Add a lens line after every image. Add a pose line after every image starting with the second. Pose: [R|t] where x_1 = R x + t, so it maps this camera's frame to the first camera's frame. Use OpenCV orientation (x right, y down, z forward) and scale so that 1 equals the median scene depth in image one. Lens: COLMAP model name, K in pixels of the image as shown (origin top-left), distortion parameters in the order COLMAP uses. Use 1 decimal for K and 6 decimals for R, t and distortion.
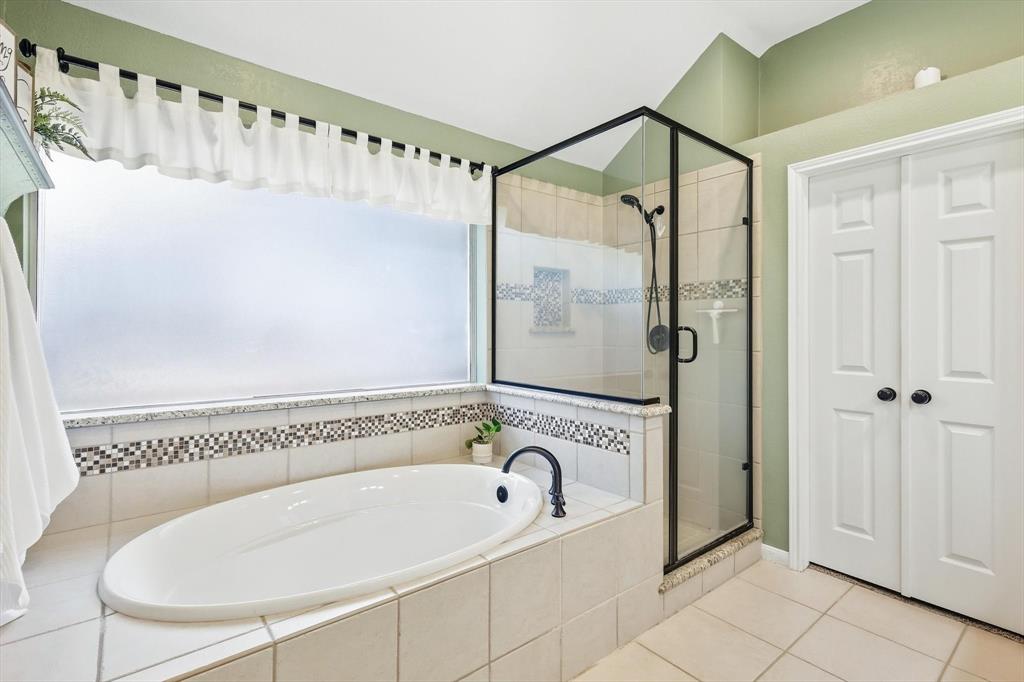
lens RADIAL K [[471.2, 0, 509.7], [0, 471.2, 335.5], [0, 0, 1]] dist [0.004479, -0.000396]
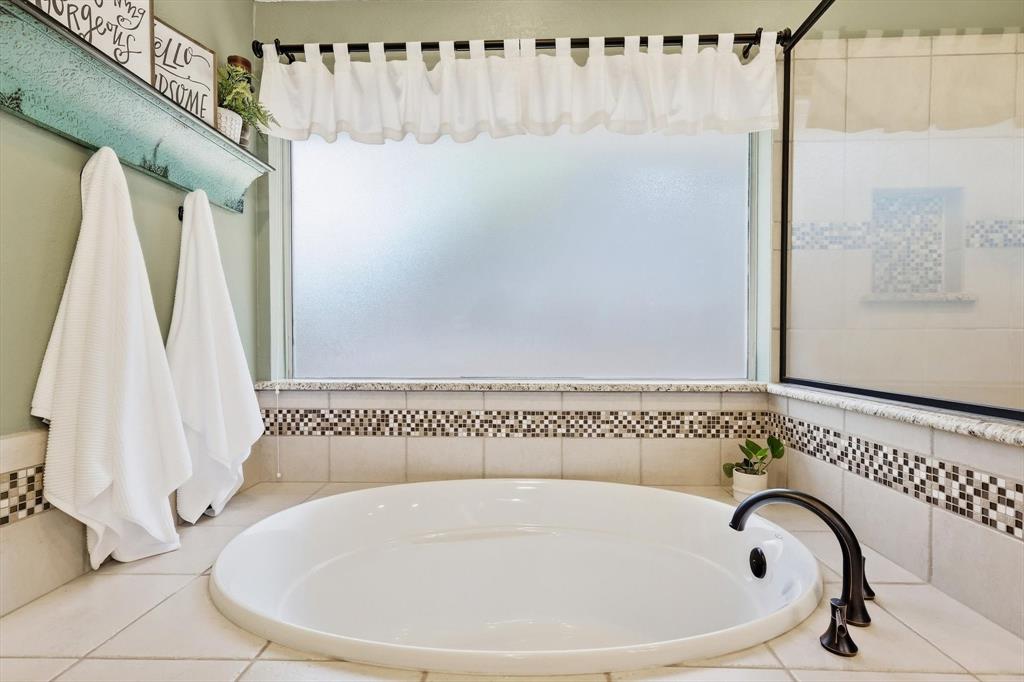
lens RADIAL K [[471.2, 0, 517.8], [0, 471.2, 354.1], [0, 0, 1]] dist [0.004479, -0.000396]
pose [[0.764499, 0.013993, -0.644473, 0.129316], [-0.002456, 0.999820, 0.018794, 0.065534], [0.644620, -0.012785, 0.764396, 0.357818]]
